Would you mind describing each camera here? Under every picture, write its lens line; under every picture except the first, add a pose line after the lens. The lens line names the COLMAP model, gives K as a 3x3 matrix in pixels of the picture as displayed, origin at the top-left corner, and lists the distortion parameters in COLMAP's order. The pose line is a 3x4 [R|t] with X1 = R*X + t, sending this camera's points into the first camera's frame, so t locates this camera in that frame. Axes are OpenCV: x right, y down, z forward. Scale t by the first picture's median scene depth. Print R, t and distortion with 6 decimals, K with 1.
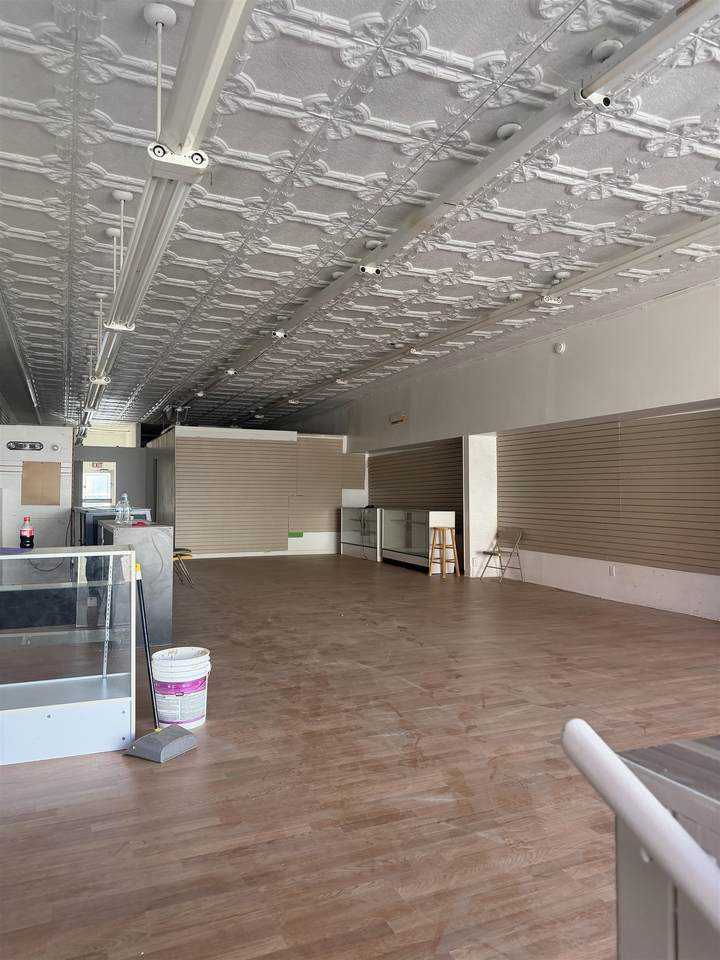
lens RADIAL K [[663.2, 0, 354.8], [0, 663.2, 486.6], [0, 0, 1]] dist [0.077885, -0.111319]
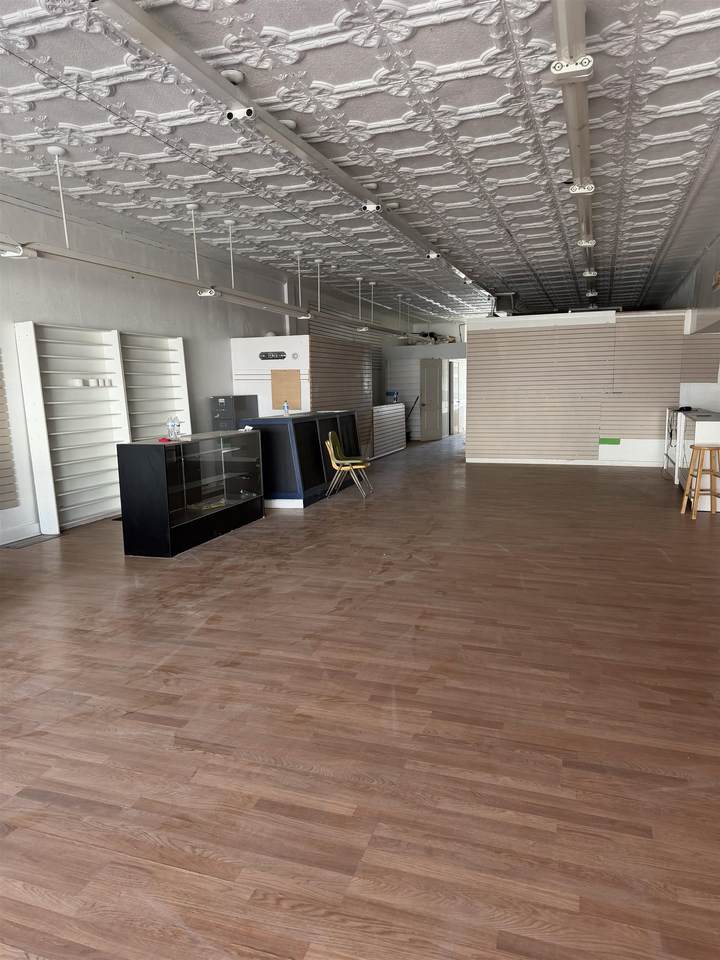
lens RADIAL K [[663.2, 0, 354.8], [0, 663.2, 486.6], [0, 0, 1]] dist [0.077885, -0.111319]
pose [[0.729465, 0.087559, -0.678391, 0.668786], [0.028094, 0.987101, 0.157613, -0.030346], [0.683441, -0.134032, 0.717596, 0.505161]]
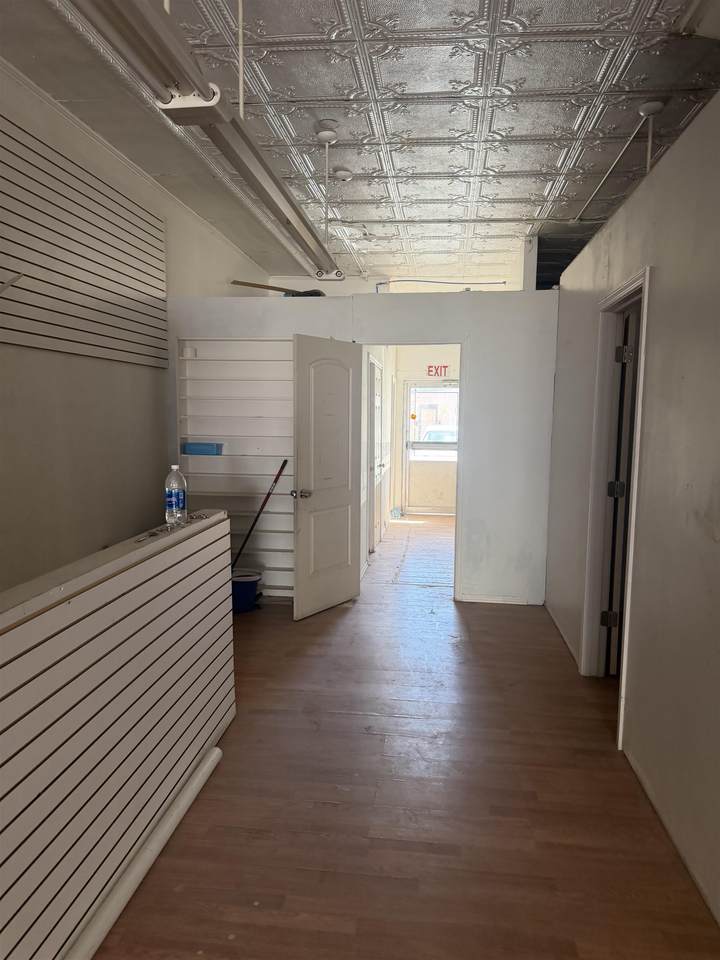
lens RADIAL K [[663.2, 0, 354.8], [0, 663.2, 486.6], [0, 0, 1]] dist [0.077885, -0.111319]
pose [[0.854794, 0.062942, -0.515137, -0.788143], [-0.000261, 0.992670, 0.120856, -0.026667], [0.518968, -0.103172, 0.848544, 2.369741]]
